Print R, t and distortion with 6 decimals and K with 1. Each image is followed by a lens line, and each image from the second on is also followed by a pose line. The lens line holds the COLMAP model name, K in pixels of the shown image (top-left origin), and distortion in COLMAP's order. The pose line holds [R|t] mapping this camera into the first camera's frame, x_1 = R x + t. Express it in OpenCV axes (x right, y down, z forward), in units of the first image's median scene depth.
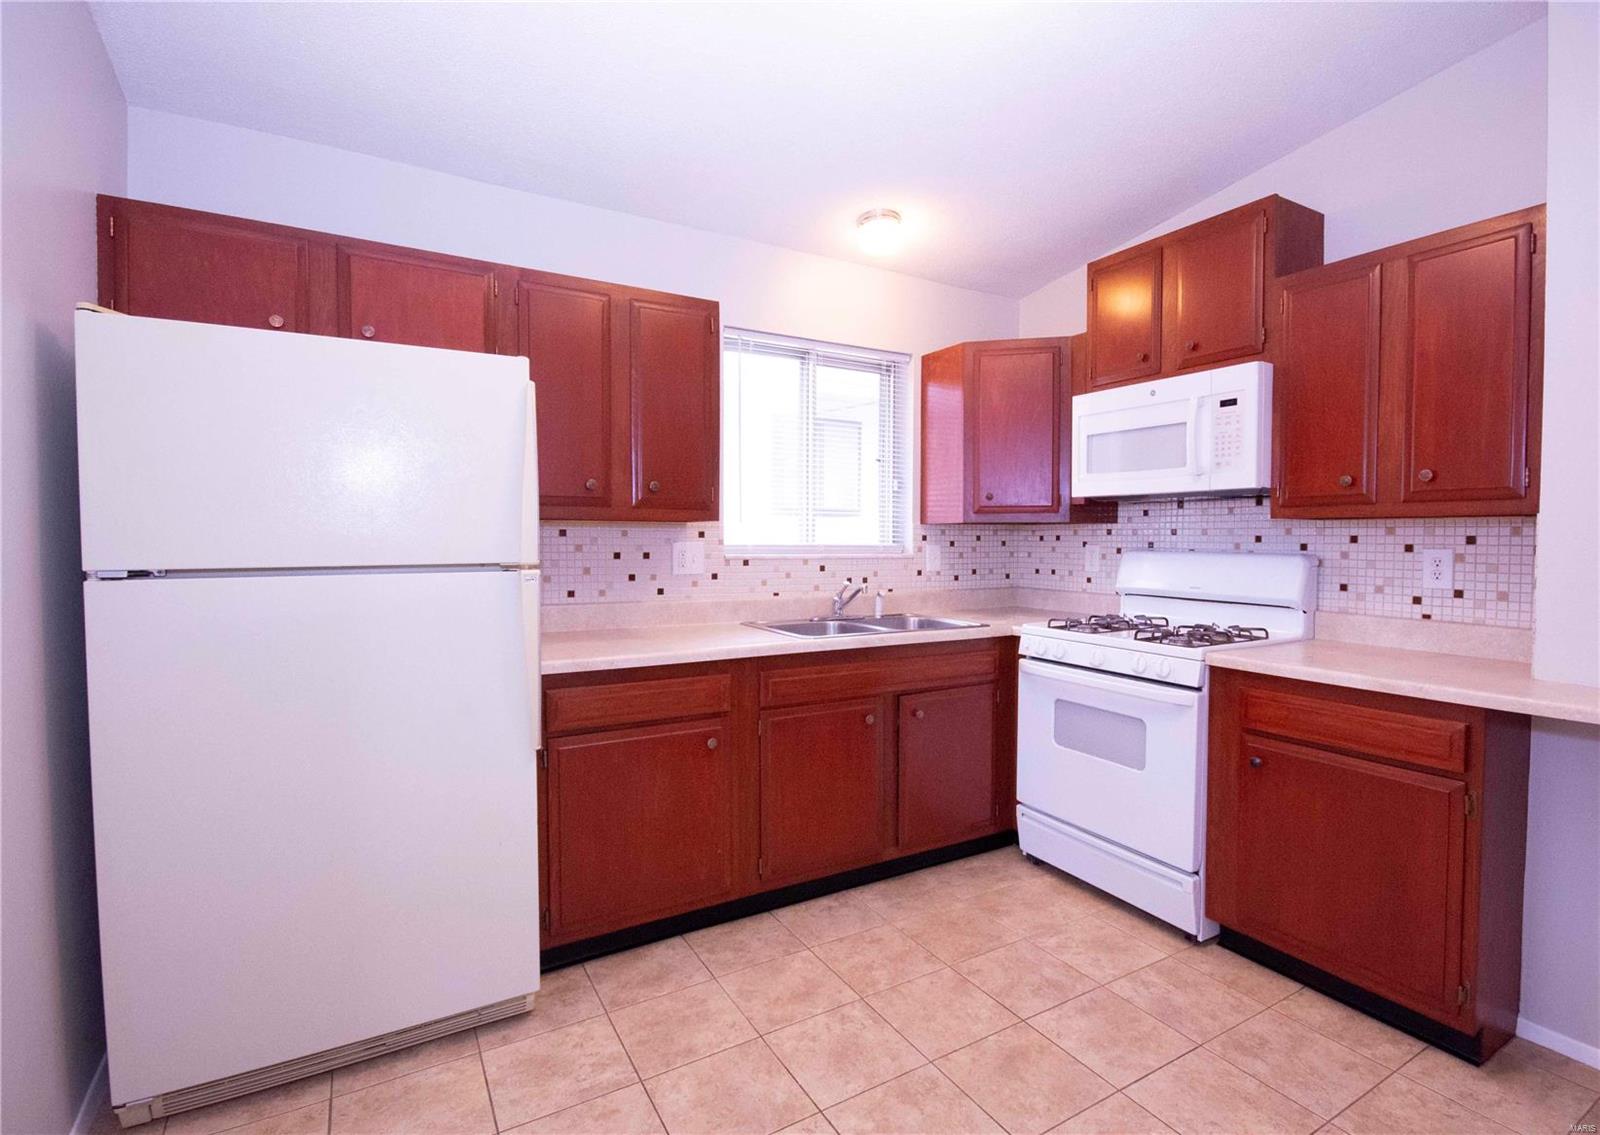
lens RADIAL K [[777.0, 0, 804.2], [0, 777.0, 564.4], [0, 0, 1]] dist [0.000037, -0.000184]
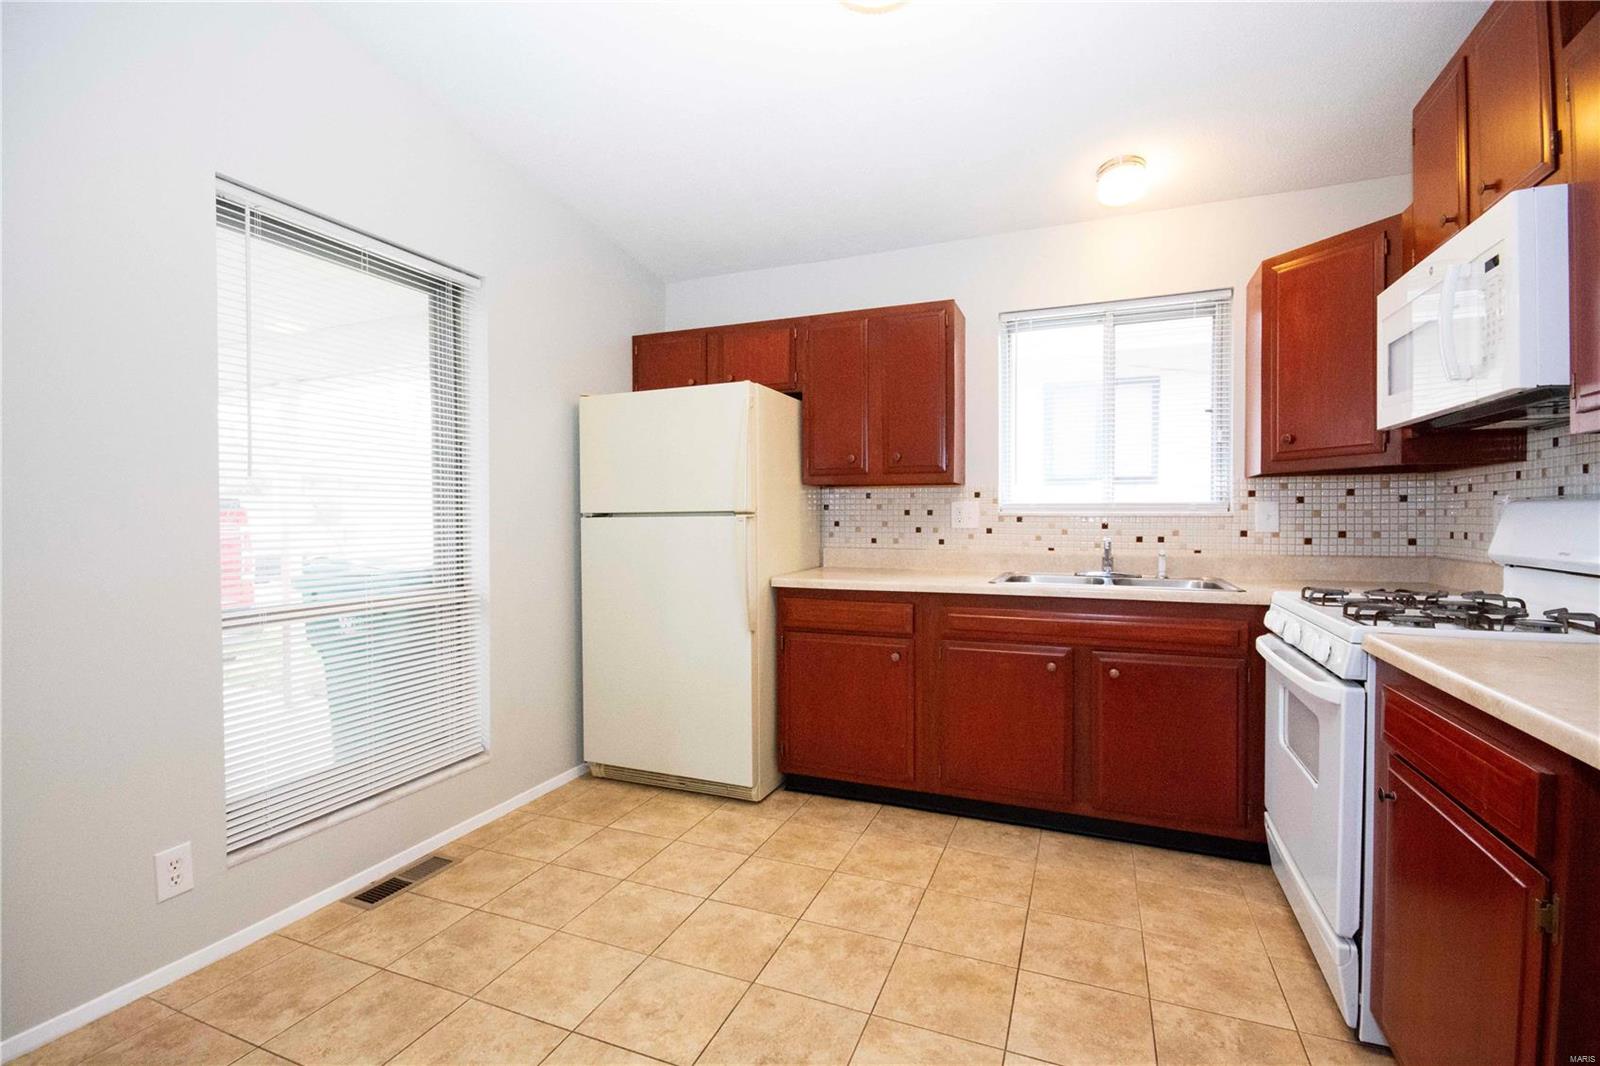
lens RADIAL K [[687.6, 0, 800.0], [0, 687.6, 533.0], [0, 0, 1]] dist [-0.000467, -0.000081]
pose [[0.604216, 0.014663, -0.796686, 0.579724], [-0.024620, 0.999697, -0.000273, 0.028388], [0.796440, 0.019779, 0.604394, 0.171833]]
